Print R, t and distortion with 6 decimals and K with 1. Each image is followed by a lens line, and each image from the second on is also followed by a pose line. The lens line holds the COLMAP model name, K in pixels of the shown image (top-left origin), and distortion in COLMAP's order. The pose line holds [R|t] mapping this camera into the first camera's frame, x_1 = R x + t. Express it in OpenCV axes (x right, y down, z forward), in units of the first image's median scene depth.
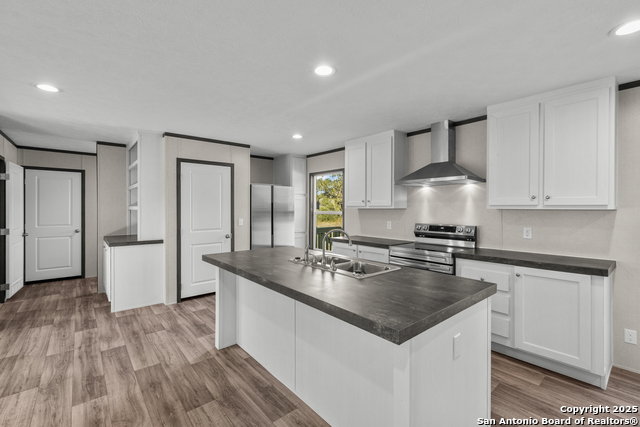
lens RADIAL K [[283.8, 0, 313.8], [0, 283.8, 211.2], [0, 0, 1]] dist [-0.006583, -0.000306]
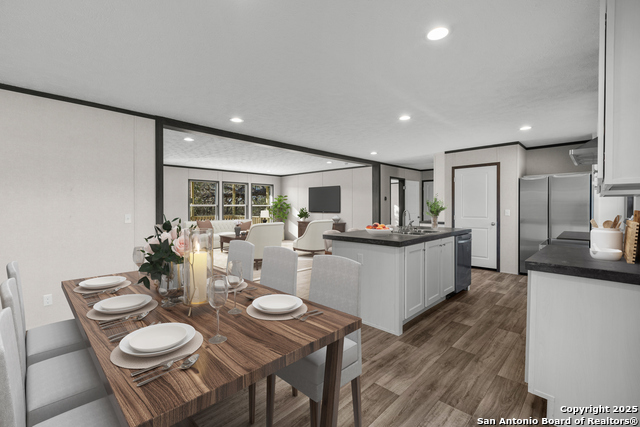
lens RADIAL K [[283.8, 0, 315.9], [0, 283.8, 212.0], [0, 0, 1]] dist [-0.006583, -0.000306]
pose [[0.100667, 0.015607, -0.994798, 0.941823], [-0.012282, 0.999820, 0.014443, 0.034855], [0.994844, 0.010764, 0.100840, 0.161943]]
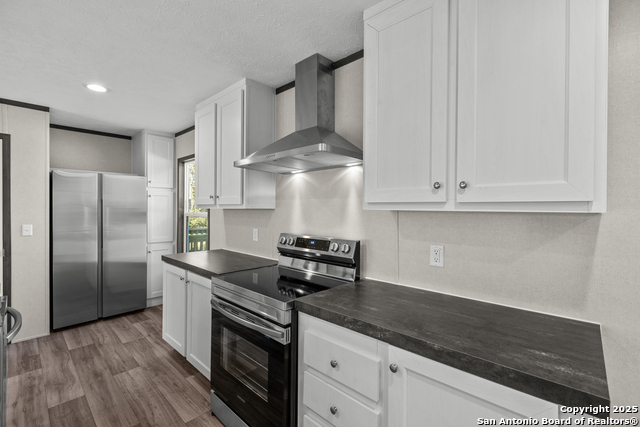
lens RADIAL K [[283.8, 0, 317.8], [0, 283.8, 209.0], [0, 0, 1]] dist [-0.006583, -0.000306]
pose [[0.991796, 0.003211, 0.127788, 0.350932], [-0.002009, 0.999953, -0.009531, -0.003591], [-0.127813, 0.009196, 0.991756, 0.376900]]
